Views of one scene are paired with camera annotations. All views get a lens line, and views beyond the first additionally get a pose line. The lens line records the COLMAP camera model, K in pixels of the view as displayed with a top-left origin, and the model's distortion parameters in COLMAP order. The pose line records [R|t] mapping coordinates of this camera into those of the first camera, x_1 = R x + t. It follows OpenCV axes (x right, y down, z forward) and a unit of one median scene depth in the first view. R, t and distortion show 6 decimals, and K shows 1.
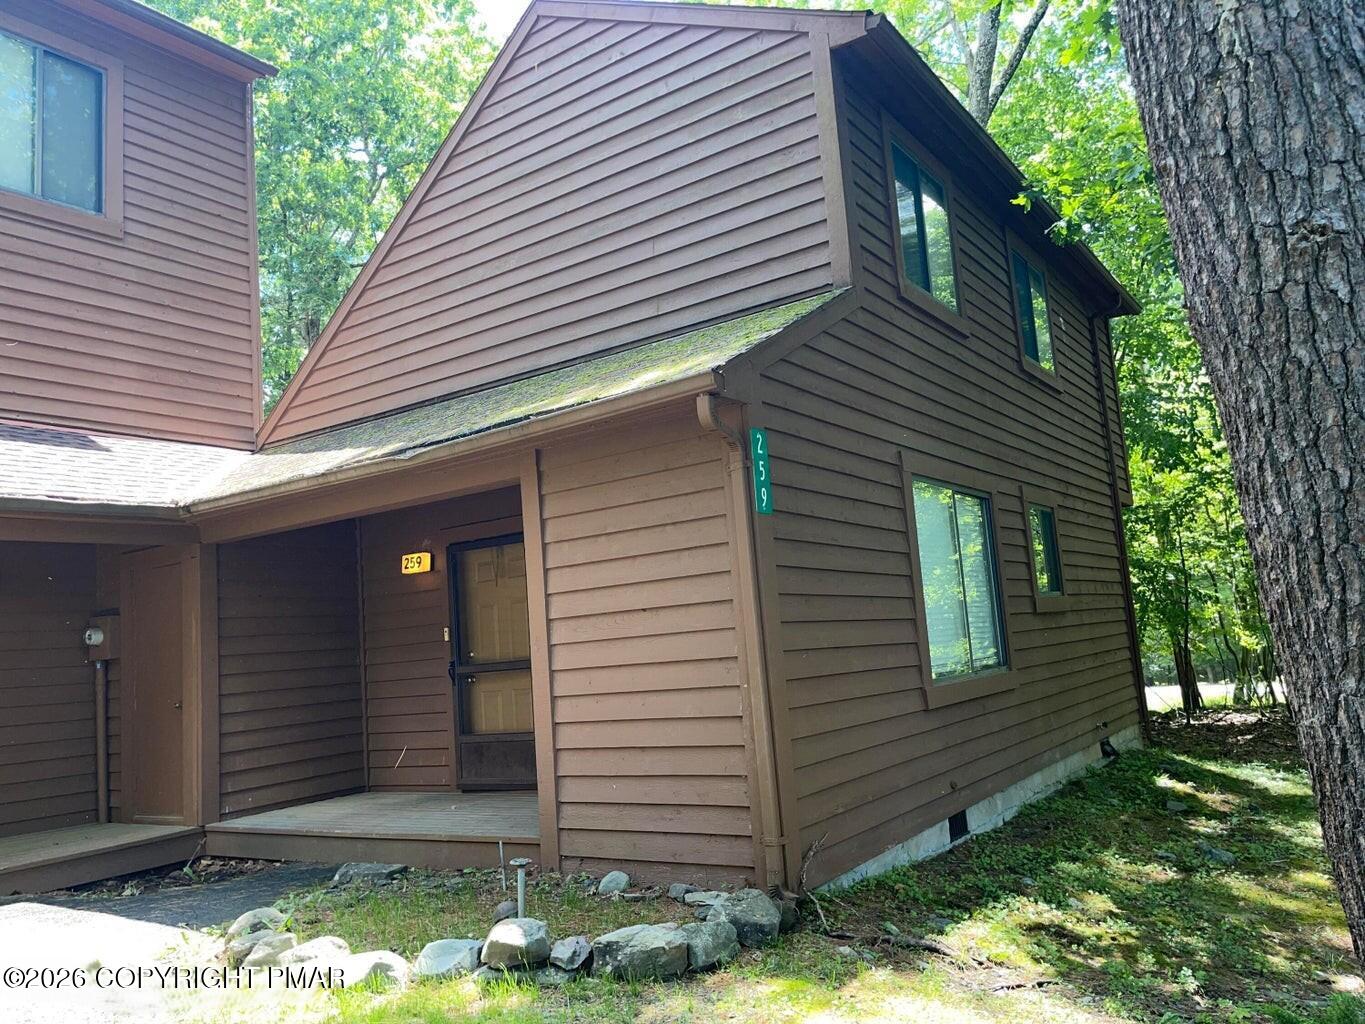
lens RADIAL K [[1033.4, 0, 687.7], [0, 1033.4, 517.6], [0, 0, 1]] dist [0.025573, -0.041563]
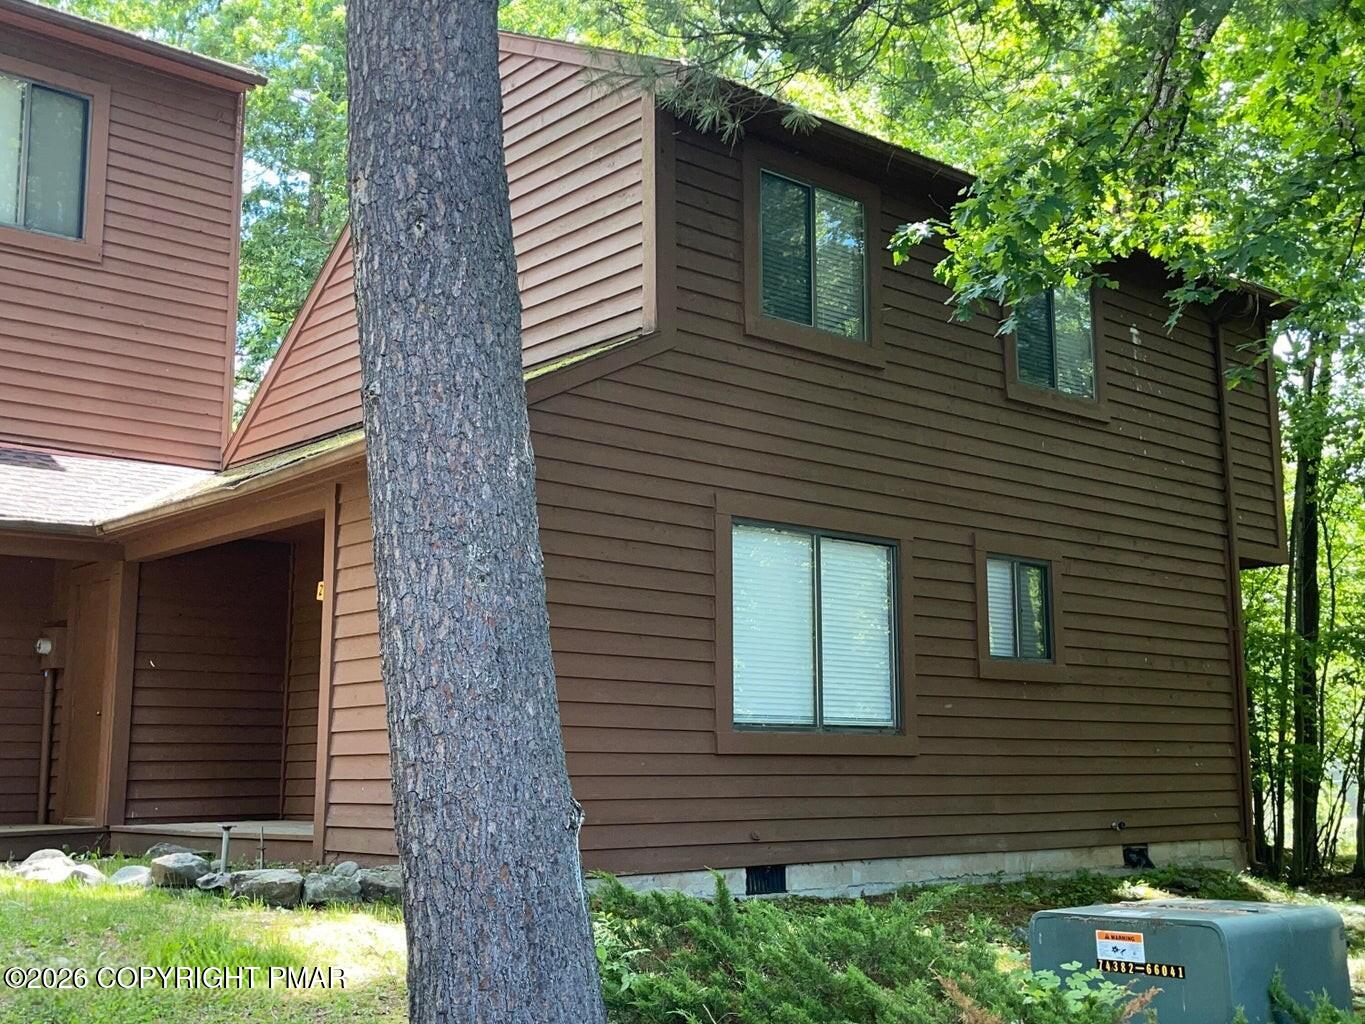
lens RADIAL K [[1564.4, 0, 680.9], [0, 1564.4, 513.5], [0, 0, 1]] dist [0.029658, 0.000000]
pose [[0.963359, 0.030225, -0.266506, 0.488446], [-0.037701, 0.999025, -0.022978, -0.007694], [0.265552, 0.032184, 0.963559, -0.382730]]
